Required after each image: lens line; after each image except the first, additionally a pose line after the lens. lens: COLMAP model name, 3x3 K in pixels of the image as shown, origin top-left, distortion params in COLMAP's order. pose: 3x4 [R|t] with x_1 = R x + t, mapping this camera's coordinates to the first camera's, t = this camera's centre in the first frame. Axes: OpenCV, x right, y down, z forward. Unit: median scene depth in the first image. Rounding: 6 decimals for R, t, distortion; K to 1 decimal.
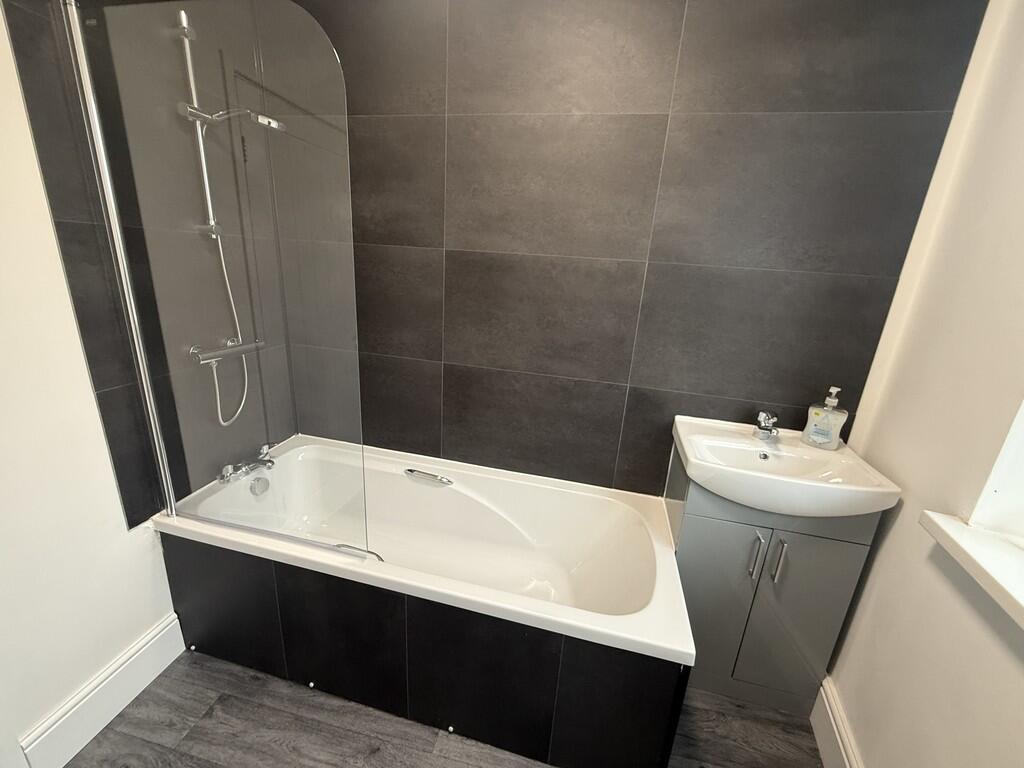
lens RADIAL K [[406.9, 0, 513.4], [0, 406.9, 392.3], [0, 0, 1]] dist [-0.003685, -0.000121]
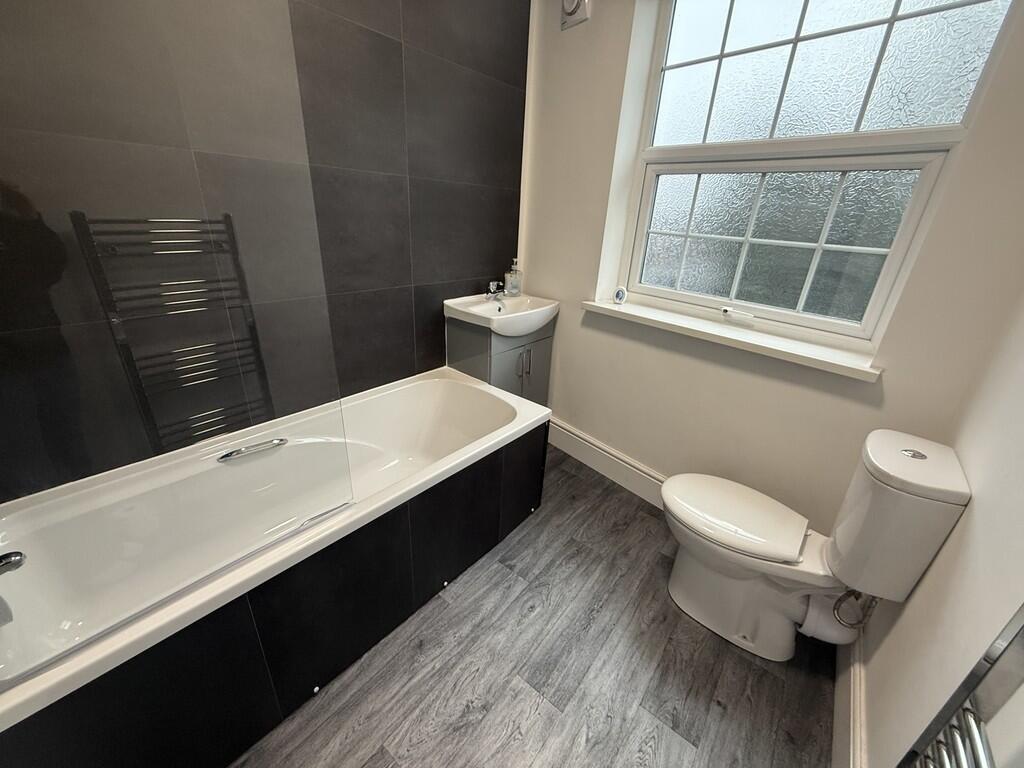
lens RADIAL K [[406.9, 0, 486.7], [0, 406.9, 398.8], [0, 0, 1]] dist [-0.003685, -0.000121]
pose [[0.471604, -0.400639, 0.785544, -0.806616], [0.256811, 0.914616, 0.312290, -0.034506], [-0.843586, 0.054459, 0.534225, 0.198283]]
